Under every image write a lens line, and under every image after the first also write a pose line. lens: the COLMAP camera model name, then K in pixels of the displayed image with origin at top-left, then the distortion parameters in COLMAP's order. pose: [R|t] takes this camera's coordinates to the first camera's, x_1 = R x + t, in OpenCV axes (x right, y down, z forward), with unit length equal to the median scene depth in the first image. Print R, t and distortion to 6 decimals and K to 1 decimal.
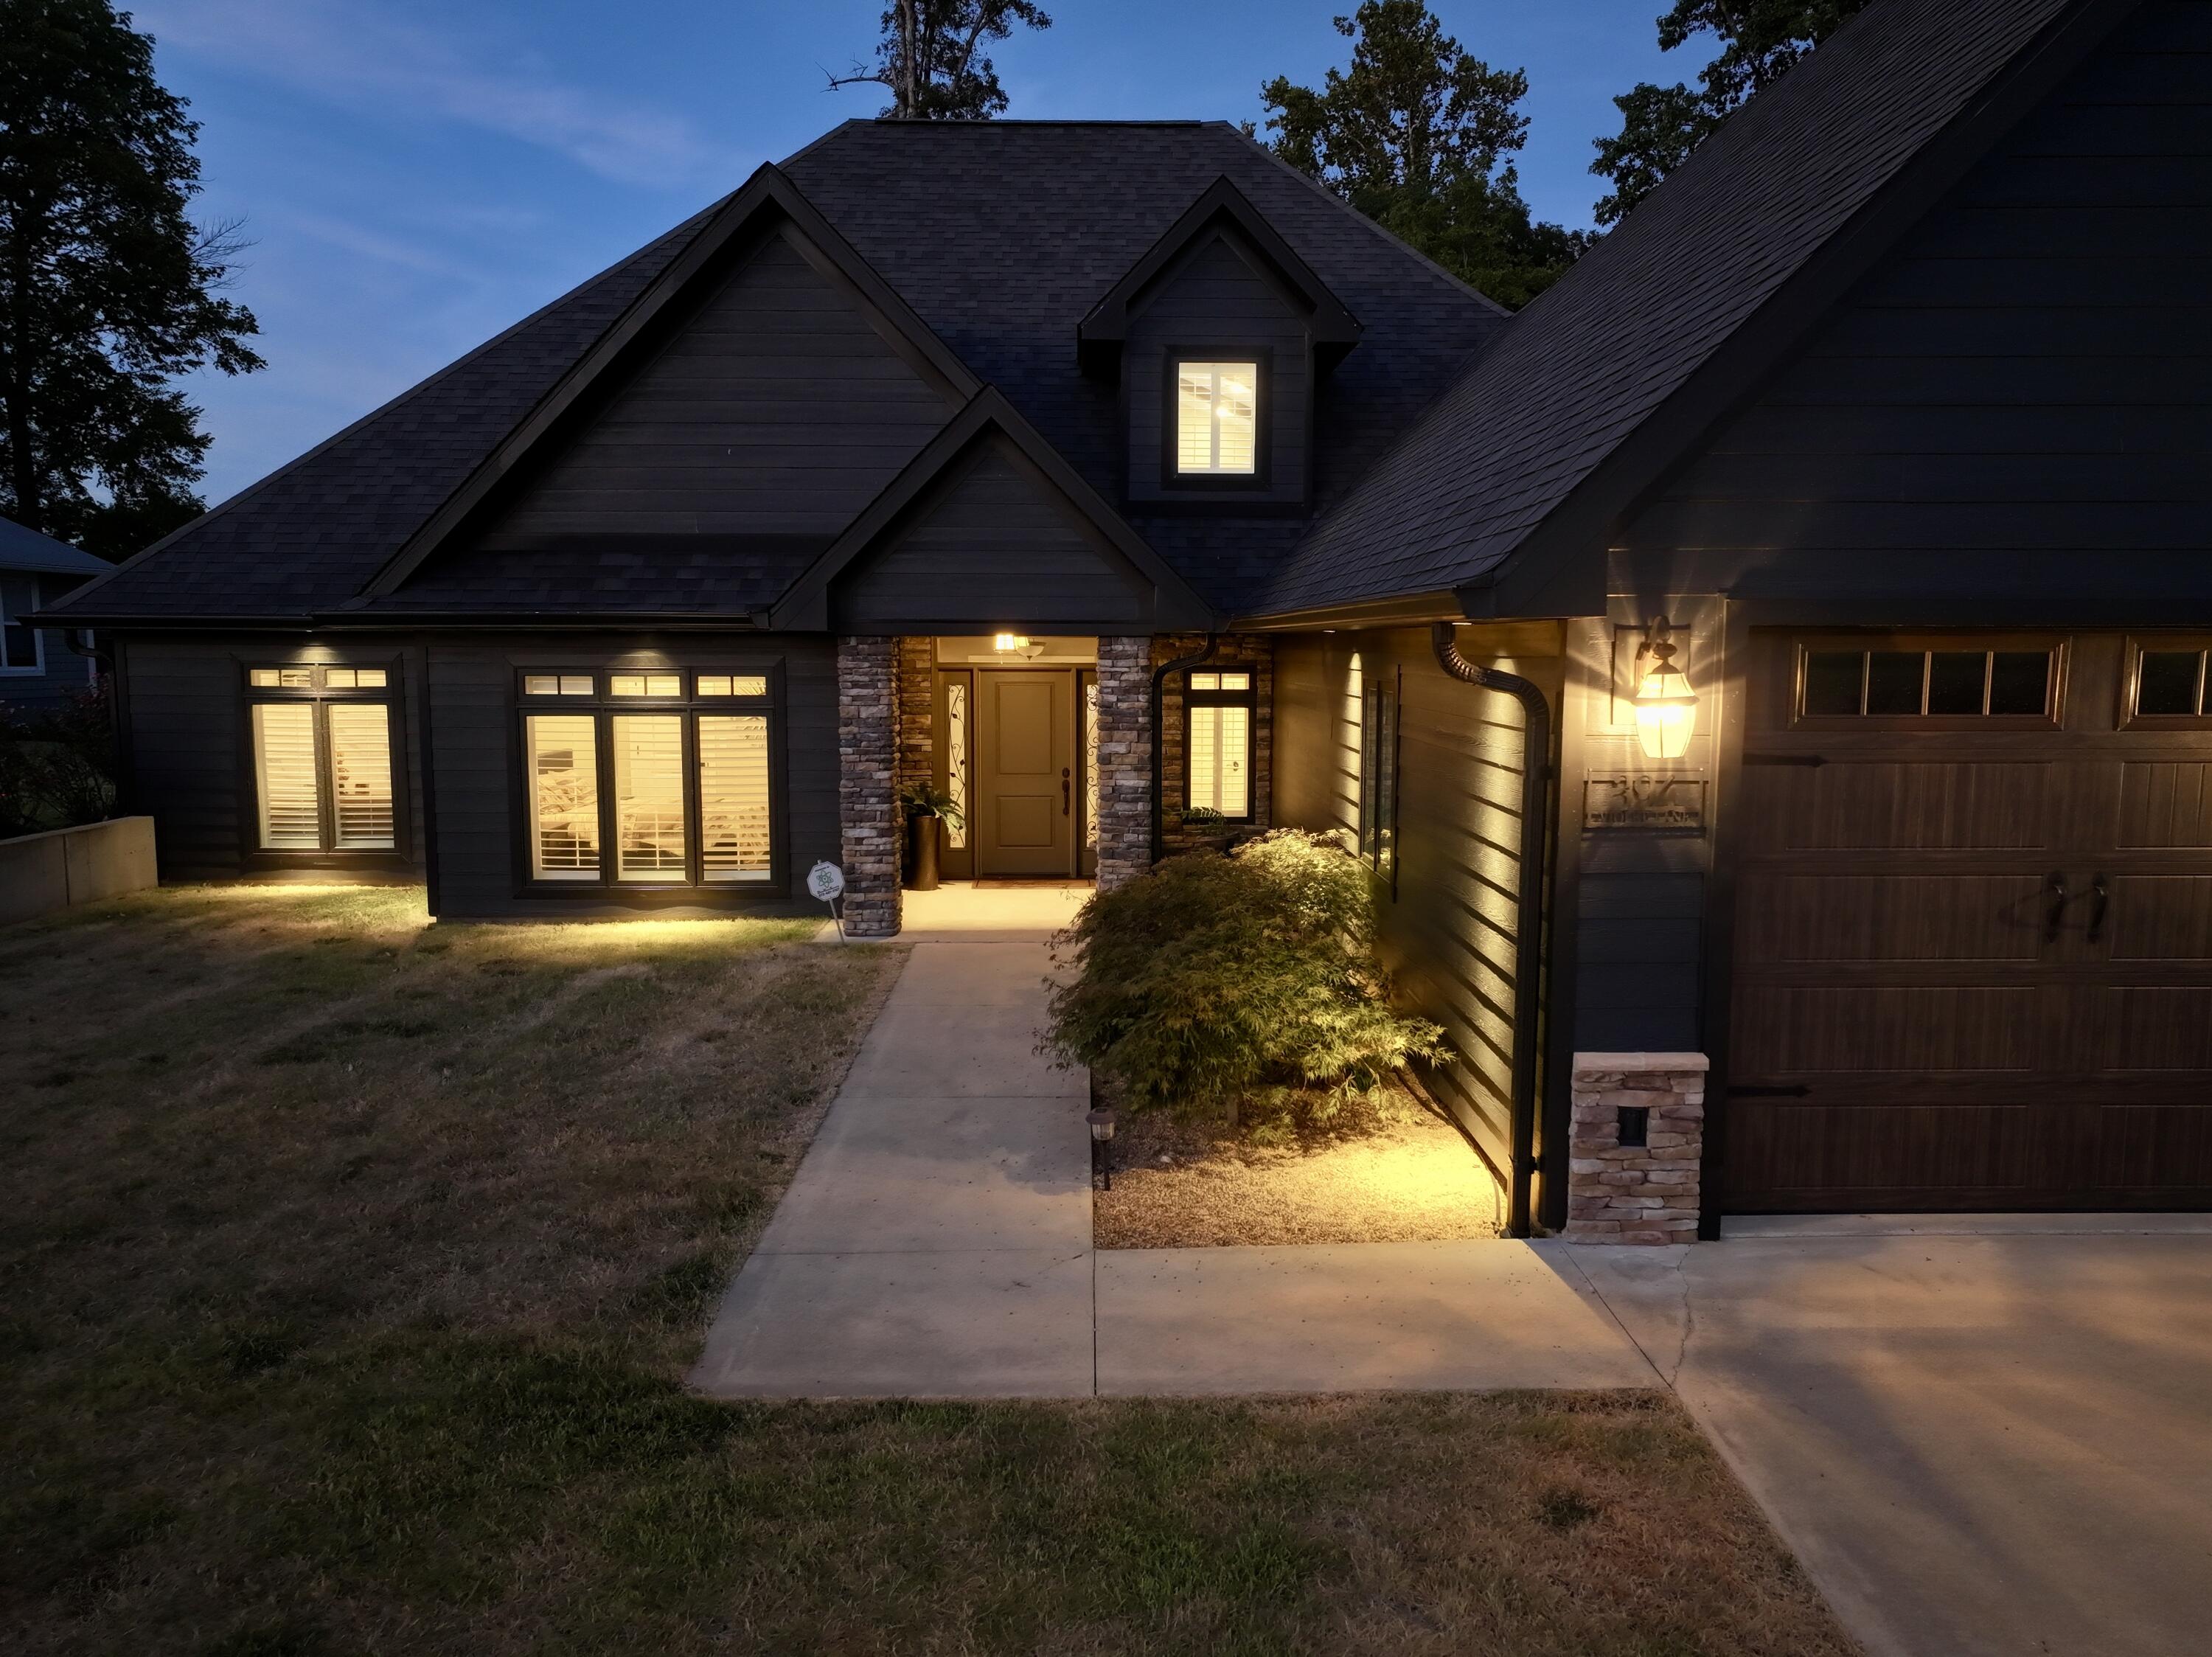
lens RADIAL K [[1551.0, 0, 1118.5], [0, 1551.0, 822.0], [0, 0, 1]] dist [0.001393, 0.013685]
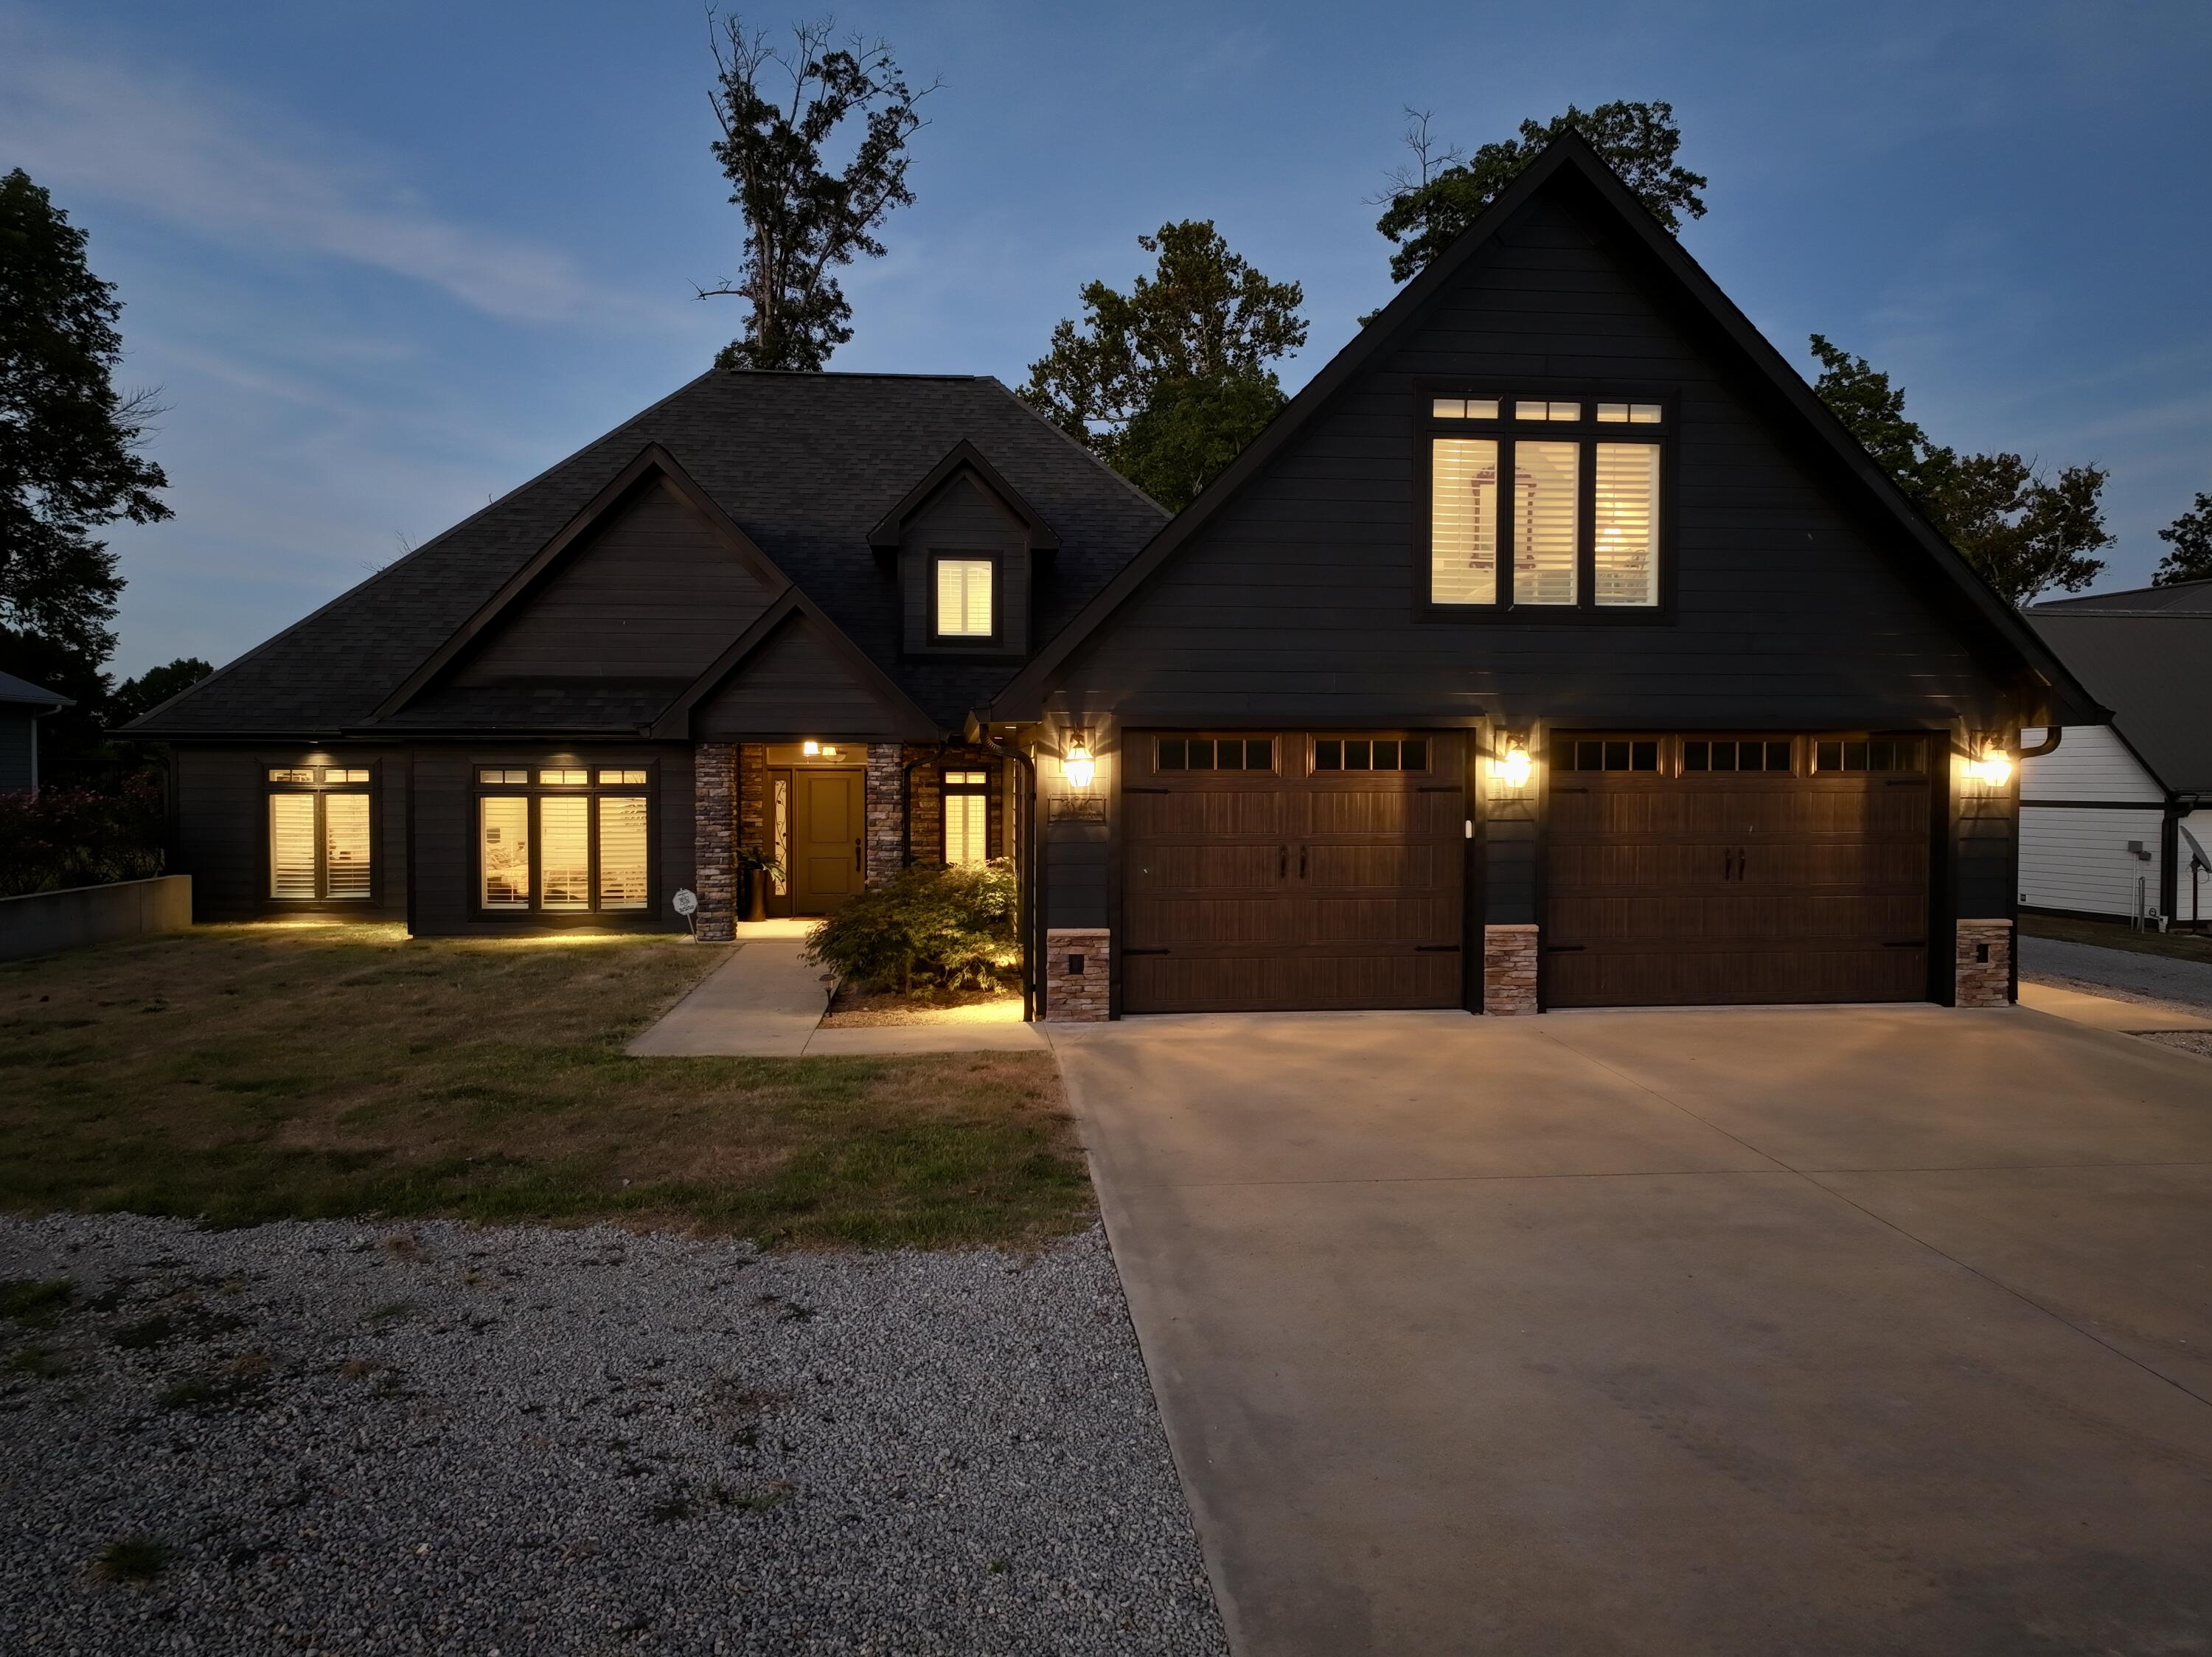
lens RADIAL K [[1551.0, 0, 1118.8], [0, 1551.0, 823.7], [0, 0, 1]] dist [0.001393, 0.013685]
pose [[0.996496, -0.003419, 0.083568, 0.092624], [0.010351, 0.996524, -0.082664, 0.077958], [-0.082995, 0.083239, 0.993067, -0.473704]]
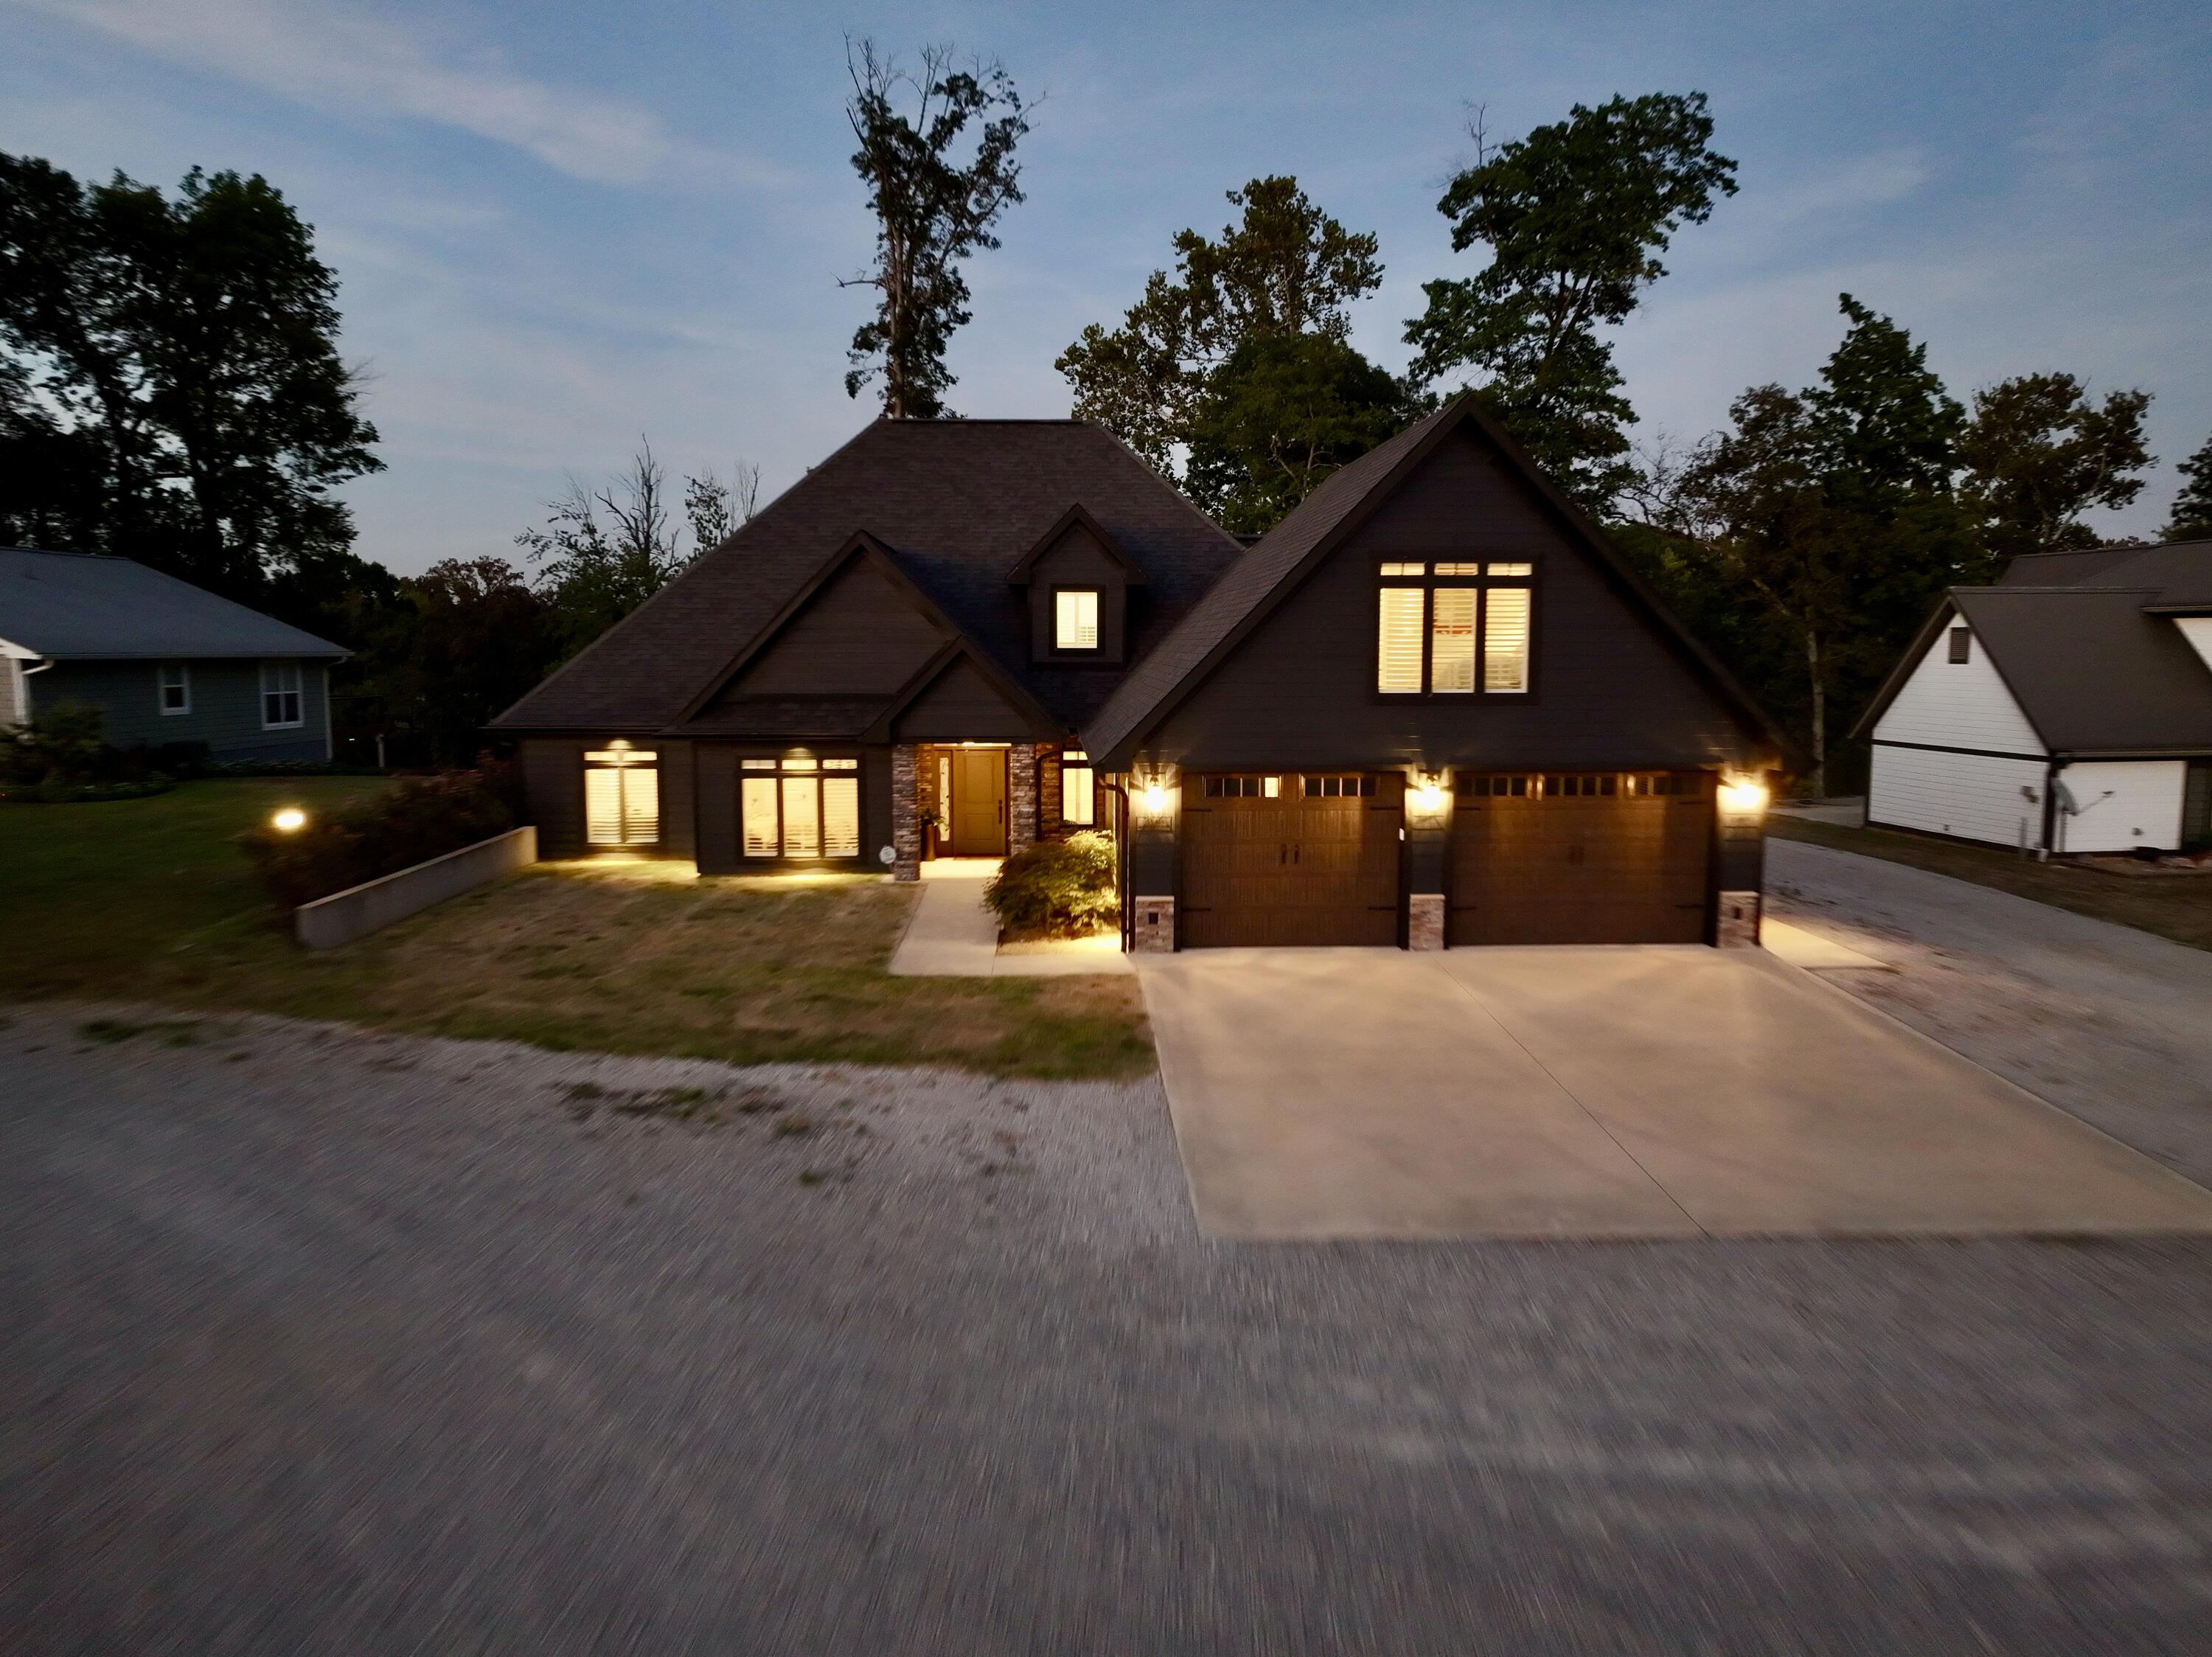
lens RADIAL K [[1551.0, 0, 1119.8], [0, 1551.0, 824.5], [0, 0, 1]] dist [0.001393, 0.013685]
pose [[0.999745, -0.004575, 0.022108, 0.079176], [0.004529, 0.999987, 0.002119, -0.007328], [-0.022118, -0.002019, 0.999753, -1.034990]]
